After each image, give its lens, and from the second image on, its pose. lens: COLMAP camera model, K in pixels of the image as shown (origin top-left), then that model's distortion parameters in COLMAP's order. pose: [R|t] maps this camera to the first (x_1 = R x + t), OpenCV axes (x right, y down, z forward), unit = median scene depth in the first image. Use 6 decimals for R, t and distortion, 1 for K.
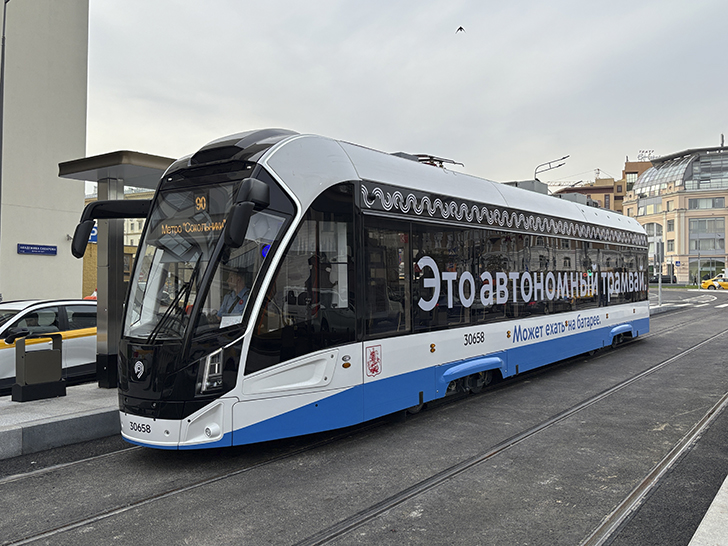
lens RADIAL K [[647.3, 0, 364.0], [0, 647.3, 273.0], [0, 0, 1]] dist [0.038059, 0.002052]
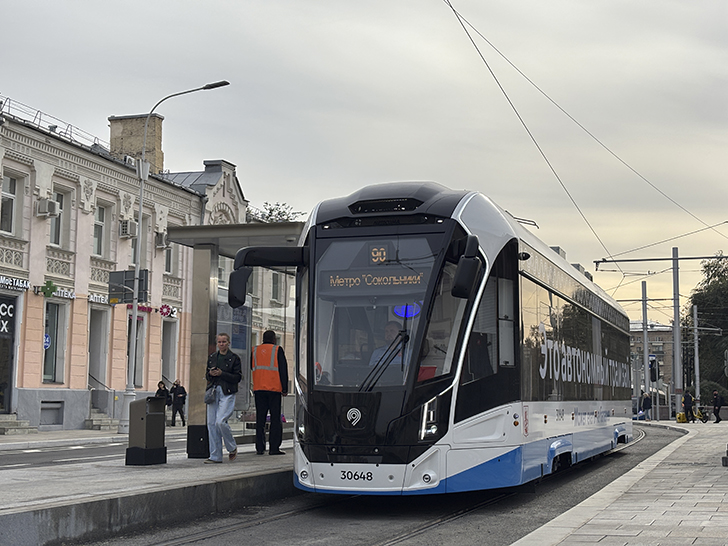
lens RADIAL K [[1107.0, 0, 352.9], [0, 1107.0, 274.7], [0, 0, 1]] dist [0.051396, -0.020134]
pose [[0.954923, 0.051964, 0.292270, -0.643430], [-0.021084, 0.993946, -0.107830, 0.086835], [-0.296104, 0.096807, 0.950237, -0.474257]]
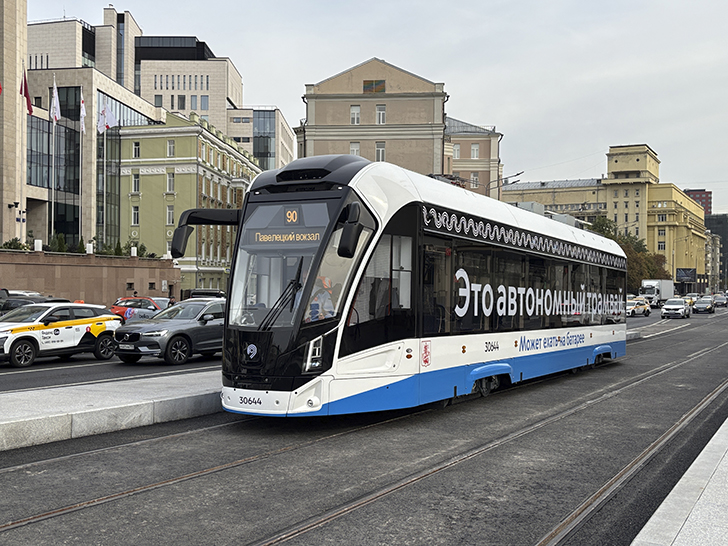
lens RADIAL K [[811.5, 0, 364.0], [0, 811.5, 273.0], [0, 0, 1]] dist [-0.003705, -0.011448]
pose [[0.991816, 0.041138, 0.120864, -0.246097], [-0.038248, 0.998926, -0.026138, 0.025625], [-0.121809, 0.021301, 0.992325, -0.400642]]
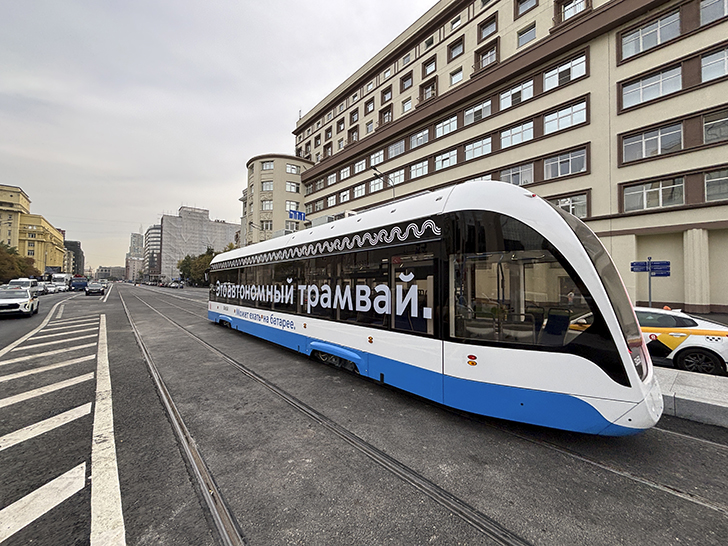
lens RADIAL K [[292.1, 0, 375.0], [0, 292.1, 279.9], [0, 0, 1]] dist [-0.025404, 0.000063]
pose [[-0.198659, -0.018335, -0.979897, 1.431714], [-0.002748, 0.999831, -0.018151, -0.002106], [0.980065, -0.000913, -0.198676, 2.101553]]
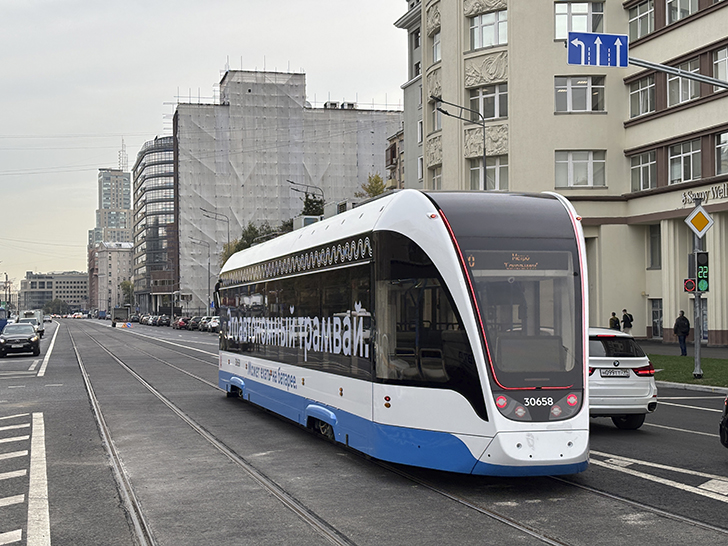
lens RADIAL K [[1106.8, 0, 364.0], [0, 1106.8, 273.0], [0, 0, 1]] dist [0.059724, -0.053567]
pose [[-0.624498, -0.020195, -0.780765, 2.174648], [0.018805, 0.998987, -0.040881, 0.000566], [0.780800, -0.040213, -0.623486, 3.102941]]
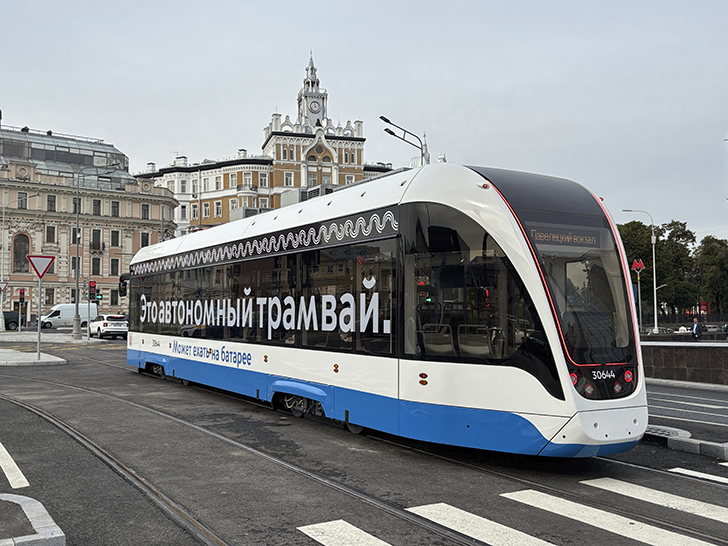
lens RADIAL K [[768.7, 0, 364.0], [0, 768.7, 273.0], [0, 0, 1]] dist [0.004689, -0.002434]
pose [[-0.400203, -0.027701, -0.916008, 1.928166], [0.018180, 0.999106, -0.038157, 0.010843], [0.916246, -0.031924, -0.399342, 2.502343]]
